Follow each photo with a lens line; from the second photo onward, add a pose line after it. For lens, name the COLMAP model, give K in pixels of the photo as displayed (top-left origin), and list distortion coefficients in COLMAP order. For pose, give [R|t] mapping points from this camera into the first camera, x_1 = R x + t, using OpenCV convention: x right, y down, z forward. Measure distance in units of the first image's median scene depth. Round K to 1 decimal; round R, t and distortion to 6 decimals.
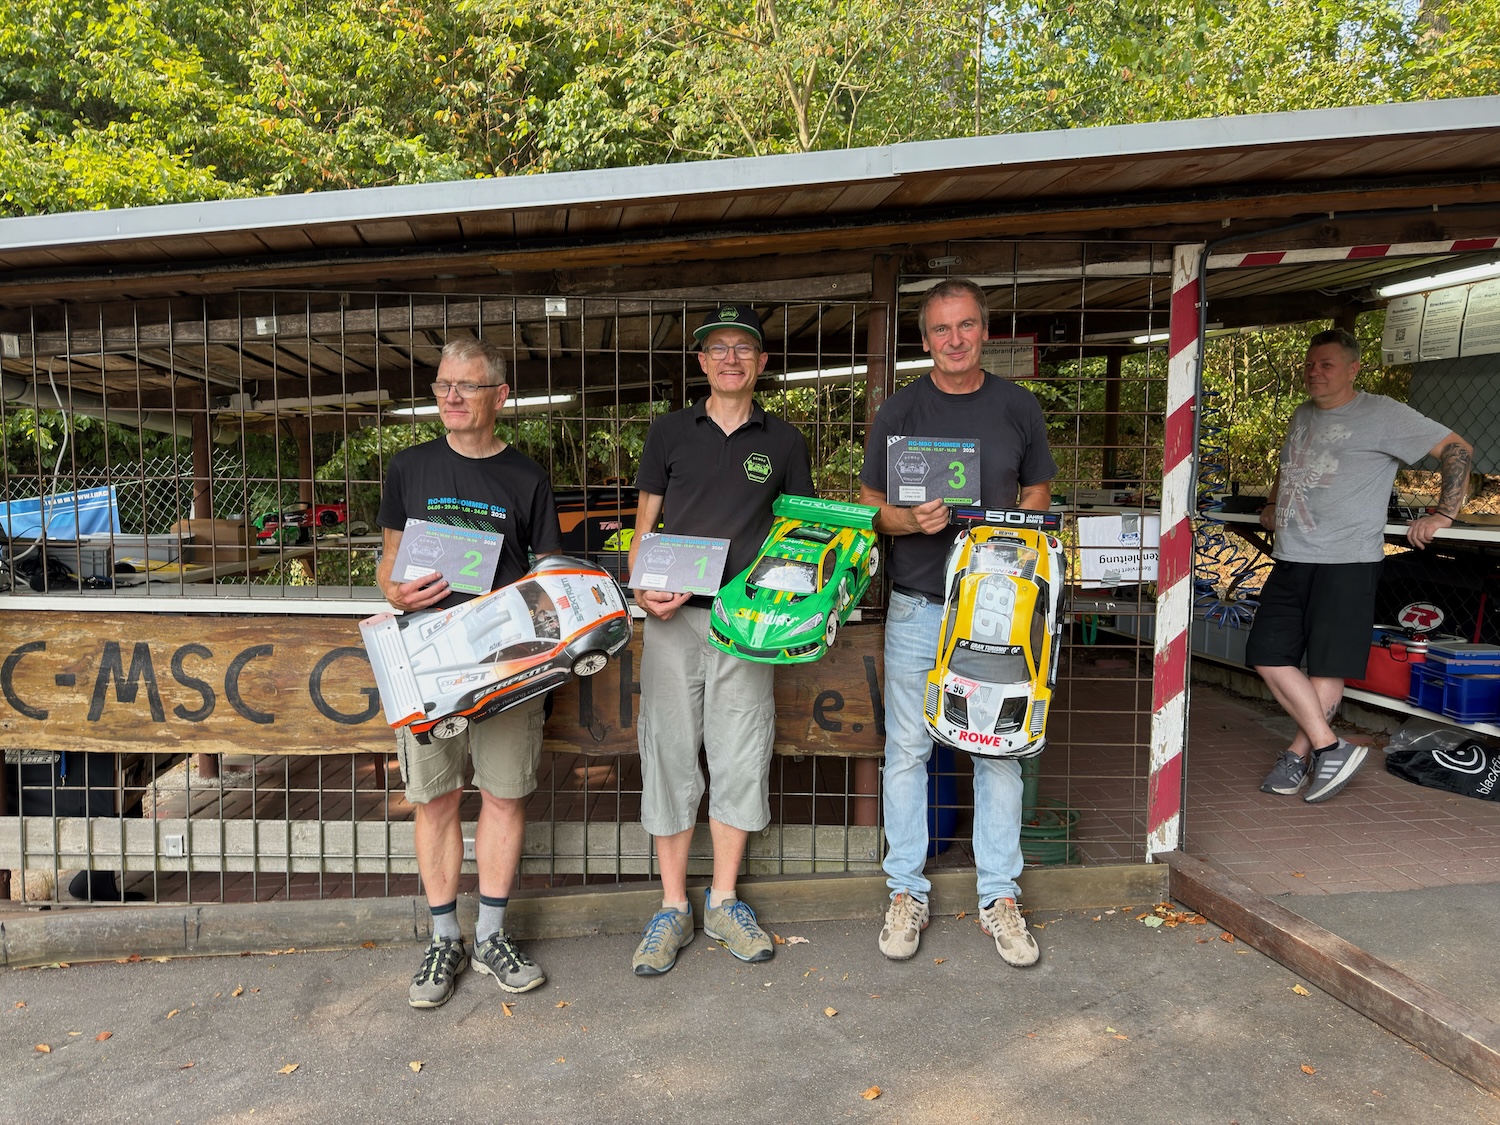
lens RADIAL K [[1057.5, 0, 727.9], [0, 1057.5, 563.7], [0, 0, 1]] dist [0.004466, -0.016040]
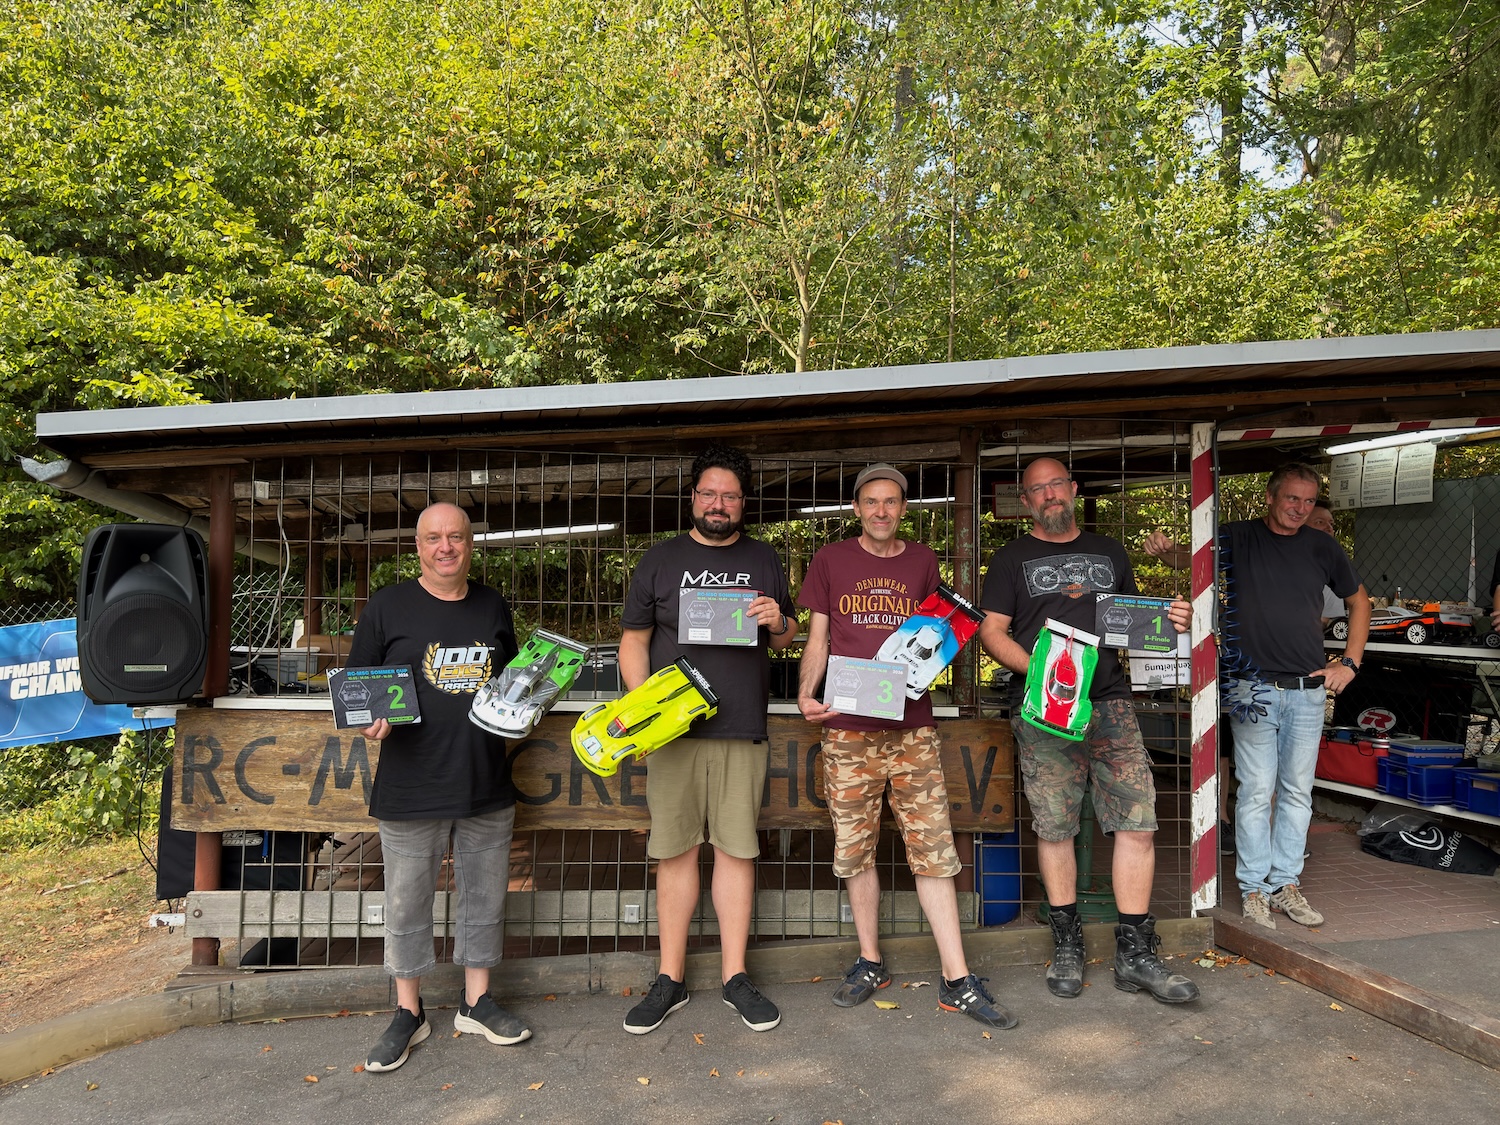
lens RADIAL K [[1047.5, 0, 714.9], [0, 1047.5, 563.3], [0, 0, 1]] dist [-0.002145, -0.009538]
pose [[0.998649, 0.006207, 0.051586, -0.216366], [-0.000240, 0.993379, -0.114882, 0.015331], [-0.051957, 0.114714, 0.992039, -0.211762]]
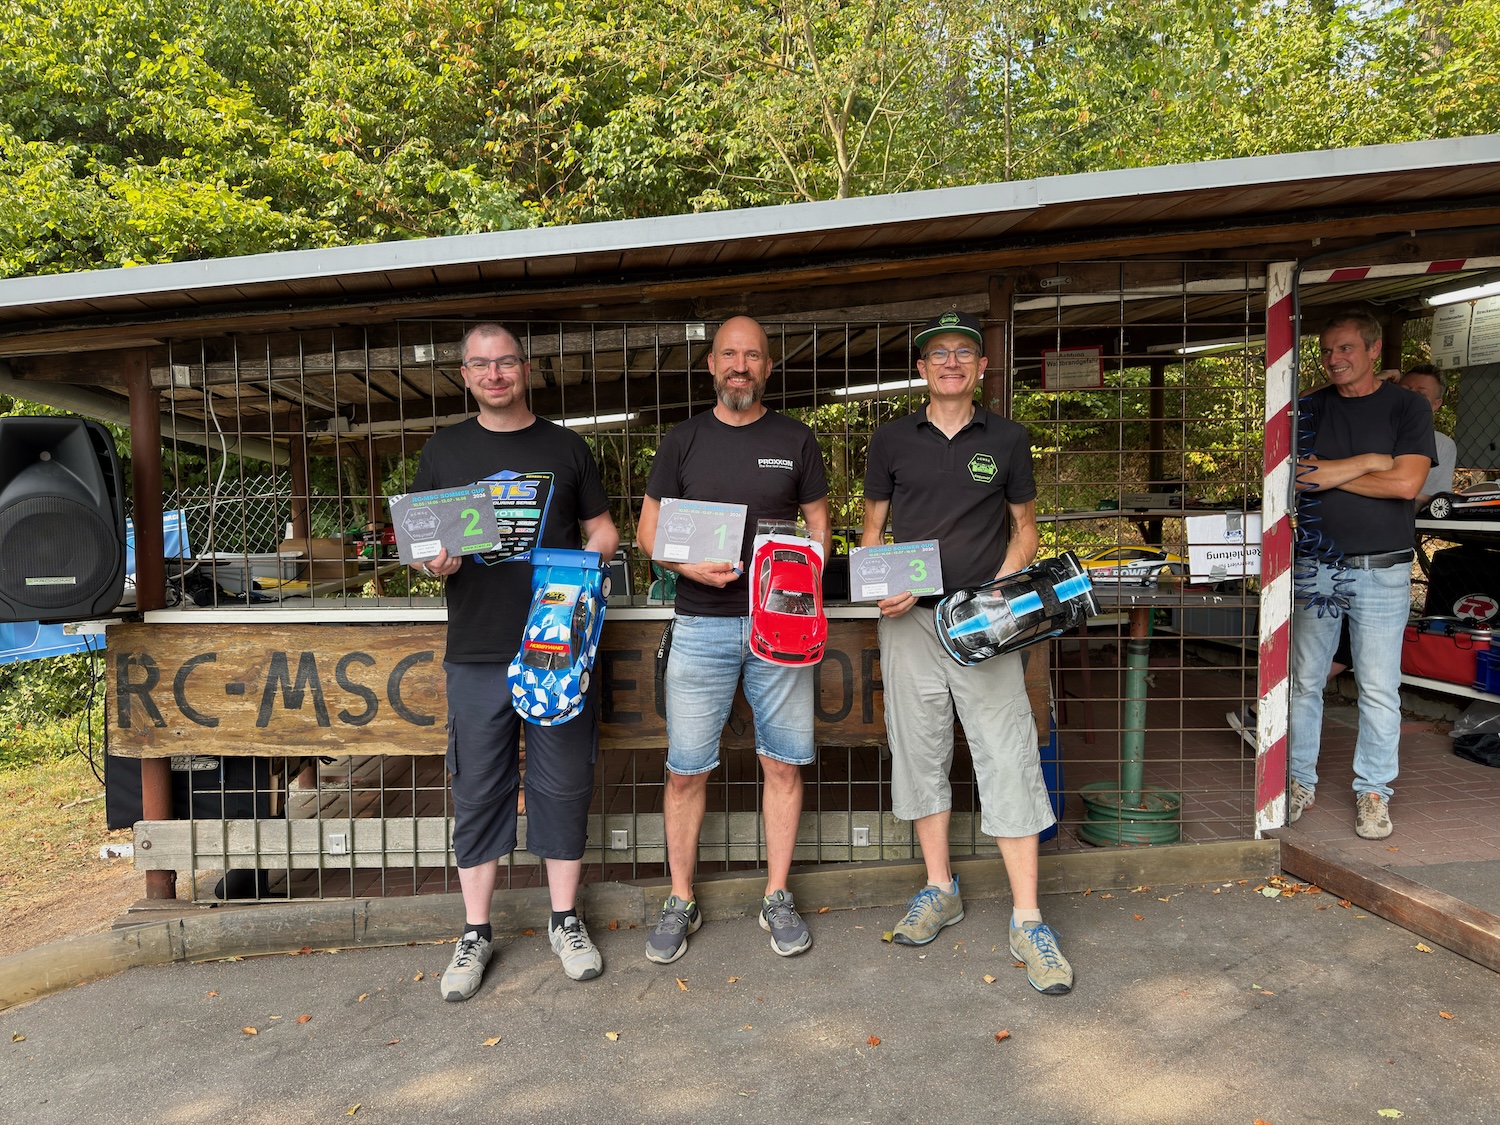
lens RADIAL K [[1054.8, 0, 732.0], [0, 1054.8, 559.6], [0, 0, 1]] dist [-0.006814, -0.005040]
pose [[0.999791, -0.019782, 0.005239, -0.131192], [0.019872, 0.999646, -0.017697, 0.009014], [-0.004887, 0.017797, 0.999830, -0.062559]]
